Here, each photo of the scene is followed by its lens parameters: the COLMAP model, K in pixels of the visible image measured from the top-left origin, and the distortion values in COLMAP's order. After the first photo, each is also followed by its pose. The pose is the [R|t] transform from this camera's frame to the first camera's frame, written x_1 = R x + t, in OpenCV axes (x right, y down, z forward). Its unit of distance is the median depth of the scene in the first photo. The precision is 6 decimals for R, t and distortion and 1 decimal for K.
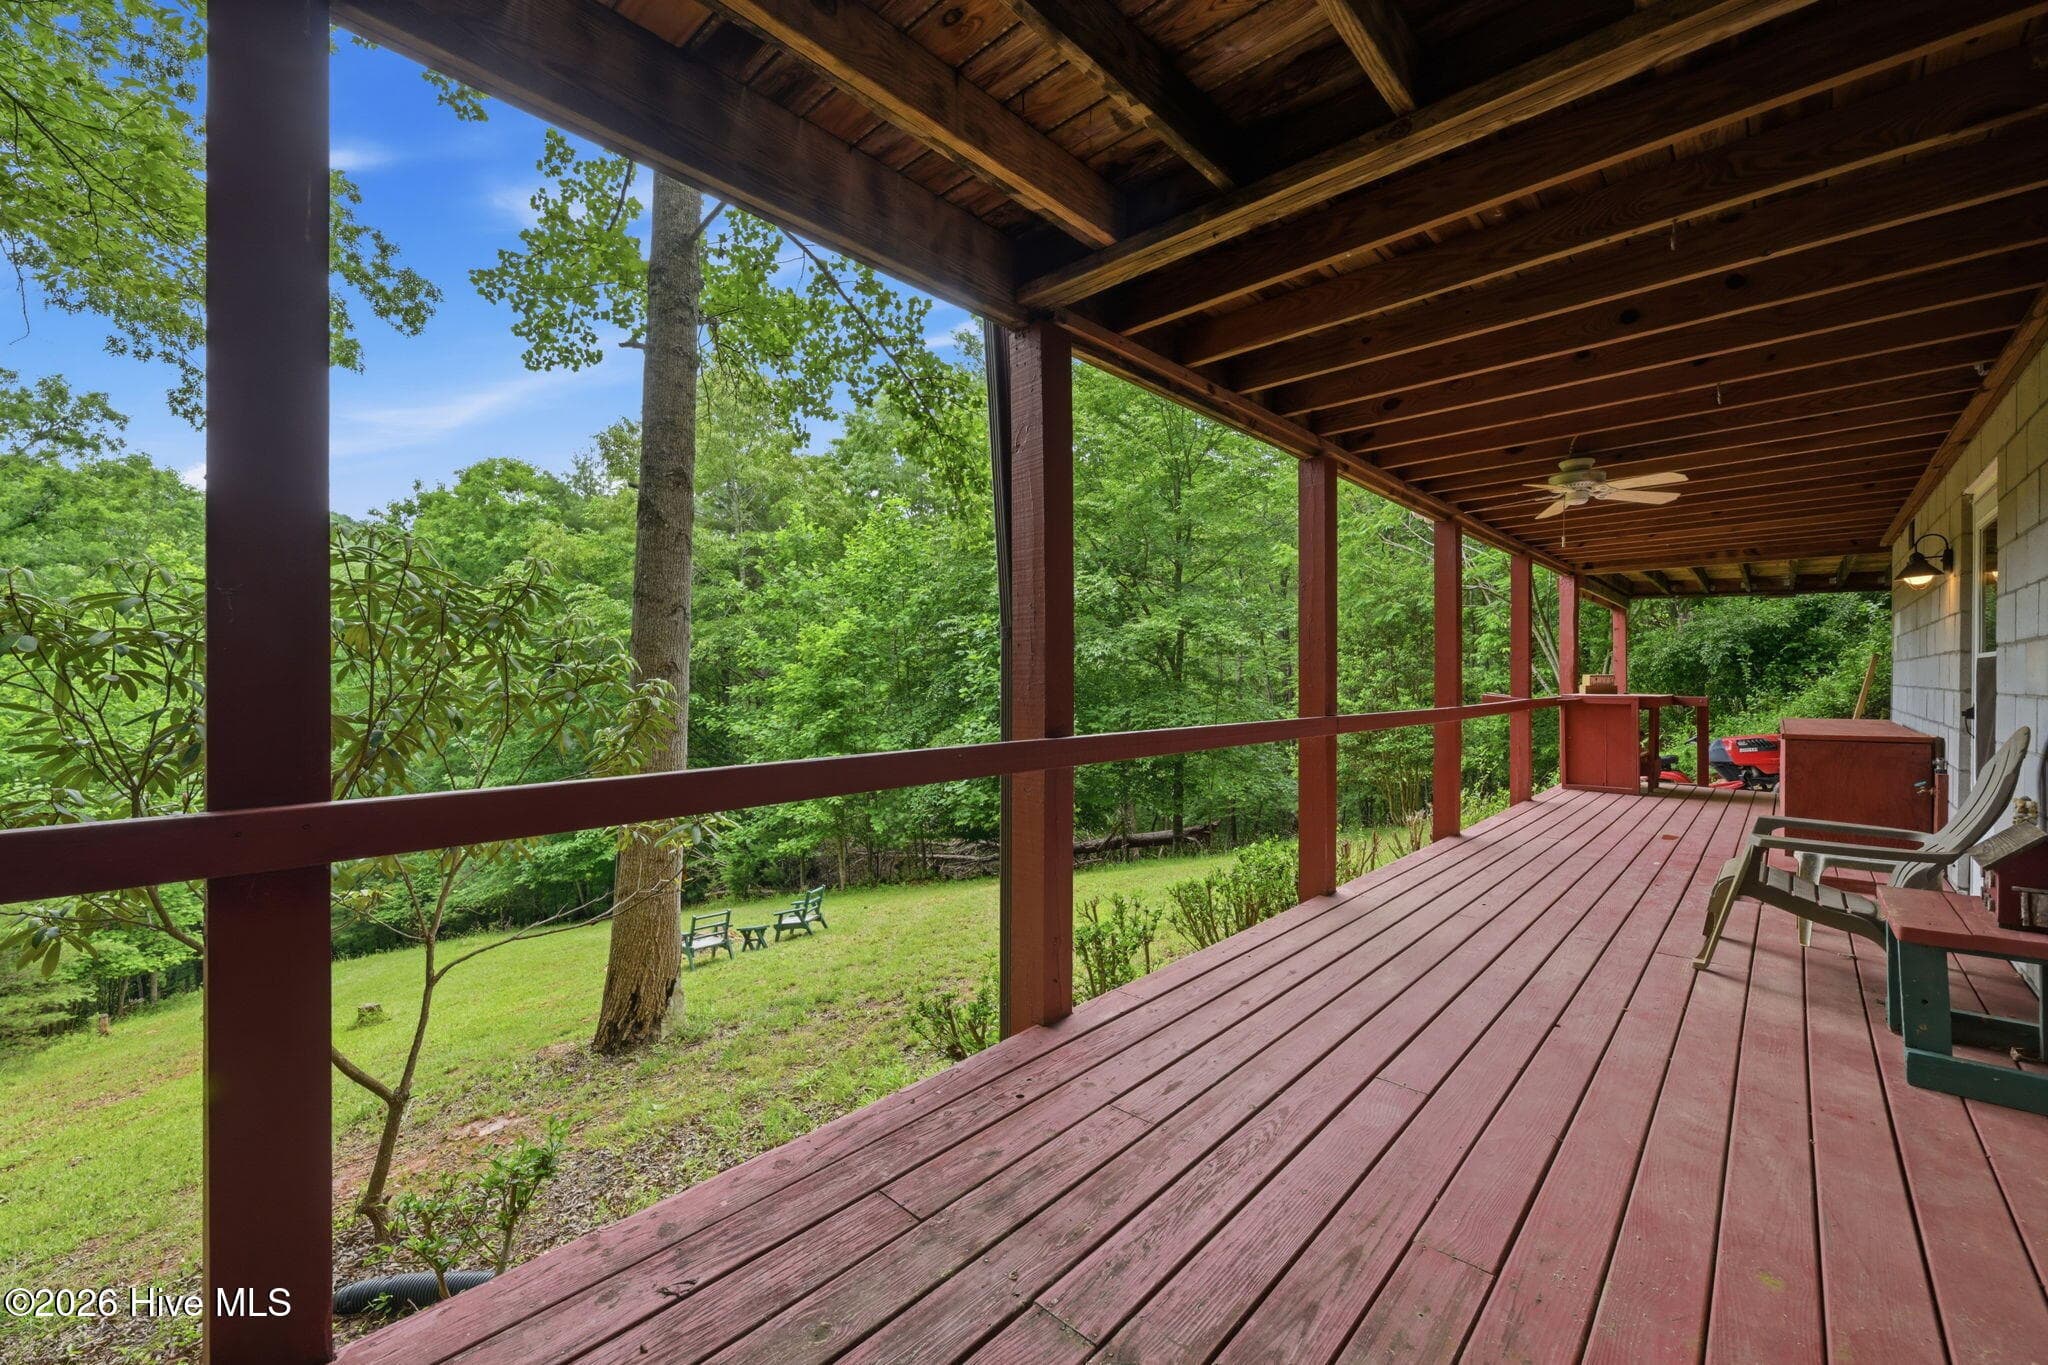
lens RADIAL K [[833.1, 0, 1016.0], [0, 833.1, 684.3], [0, 0, 1]] dist [0.000248, 0.000364]
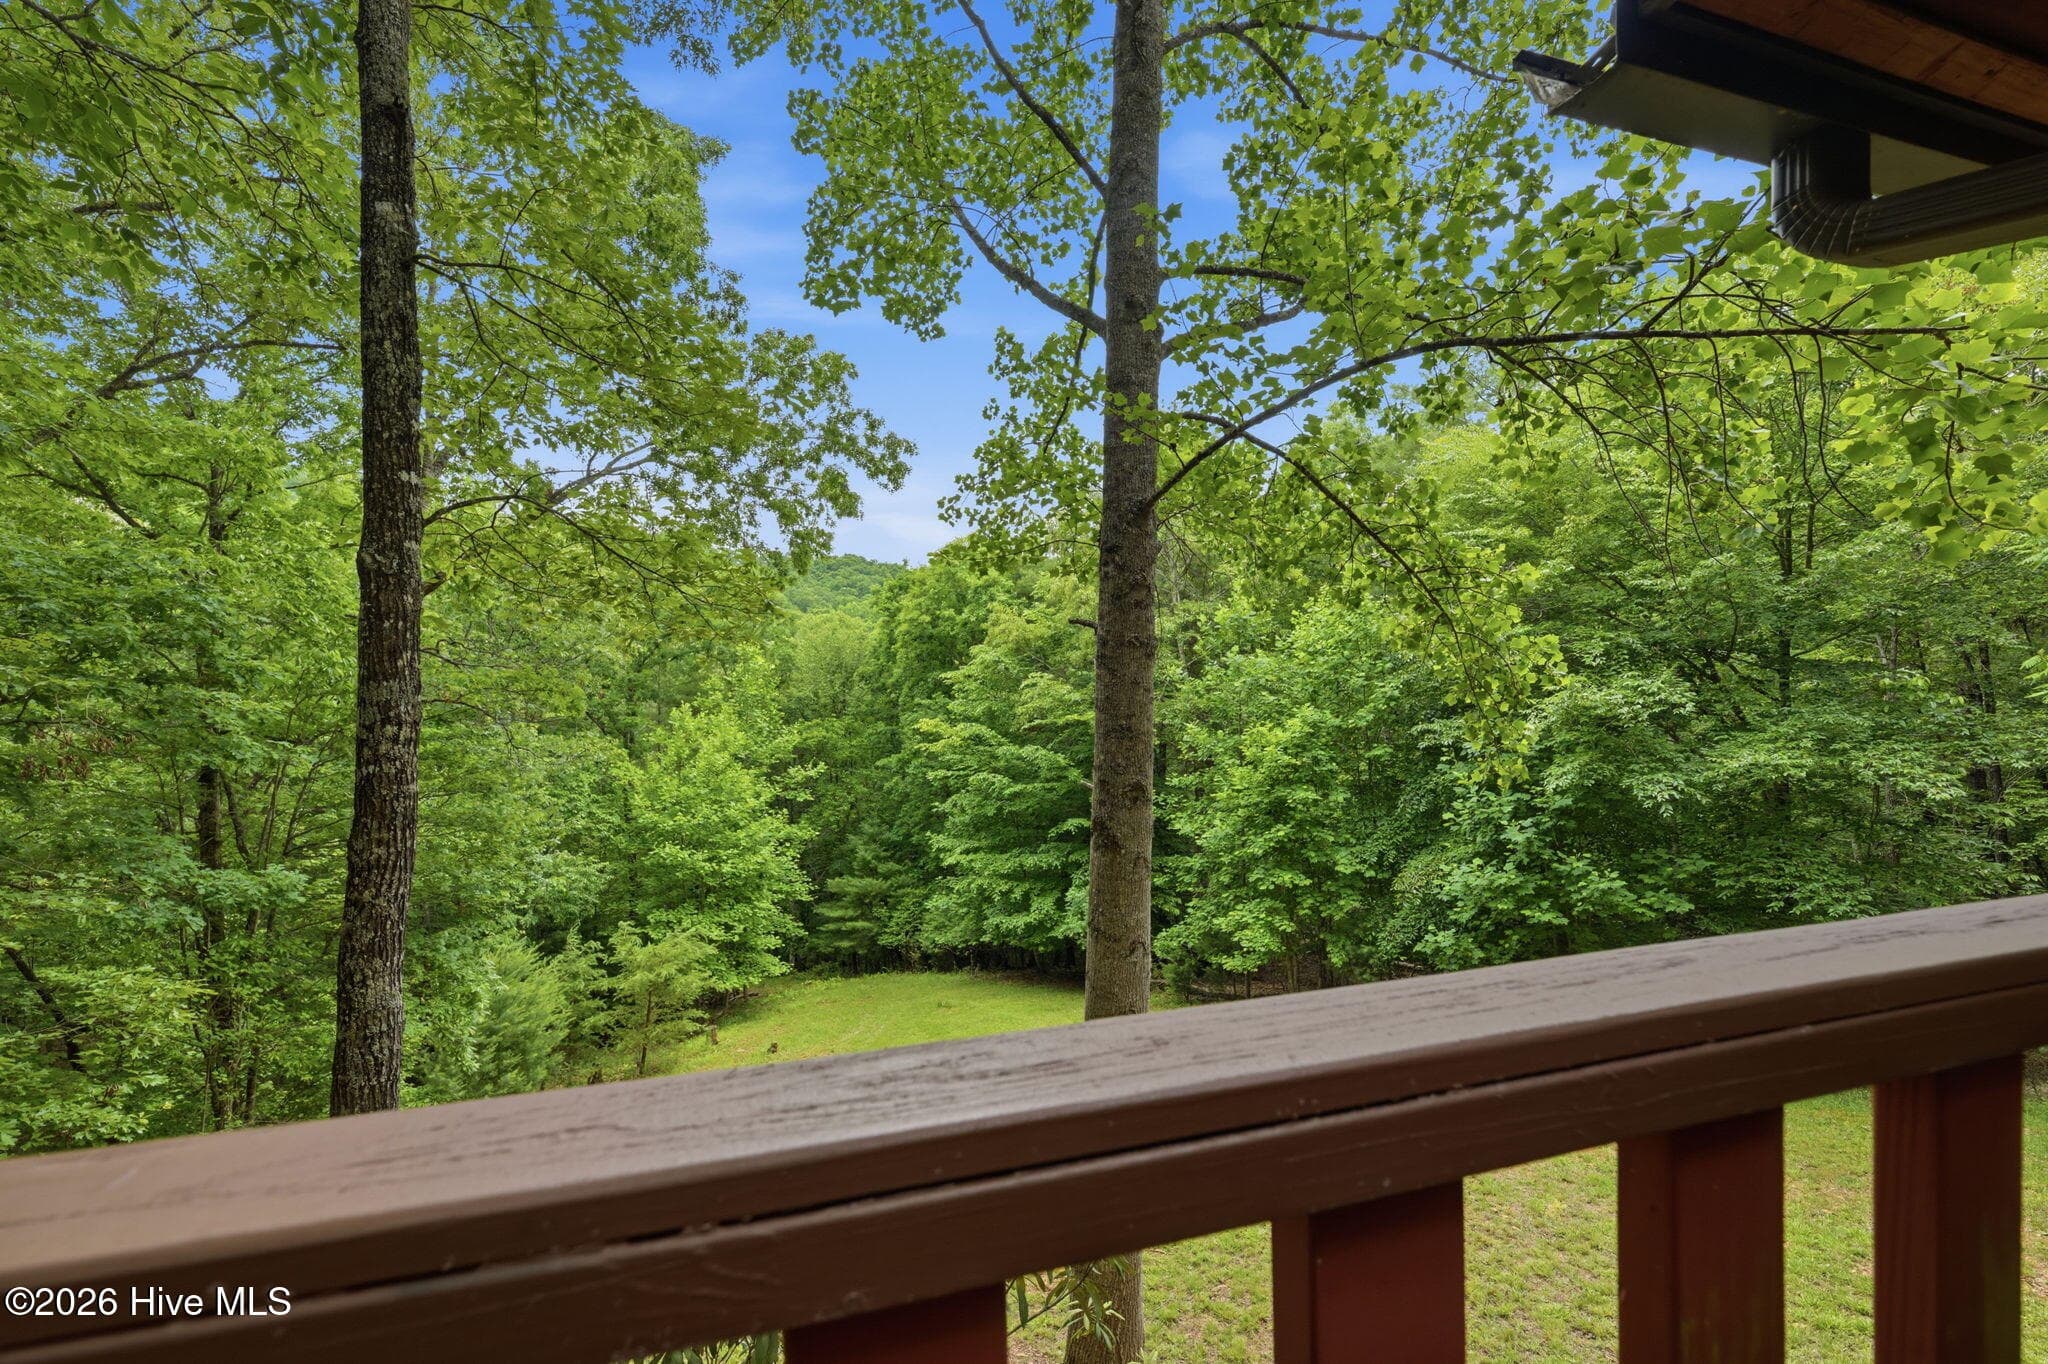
lens RADIAL K [[833.1, 0, 1010.5], [0, 833.1, 674.6], [0, 0, 1]] dist [0.000248, 0.000364]
pose [[0.873945, -0.002850, -0.486016, -0.040845], [0.010881, 0.999847, 0.013702, -0.144580], [0.485902, -0.017263, 0.873843, 0.079529]]
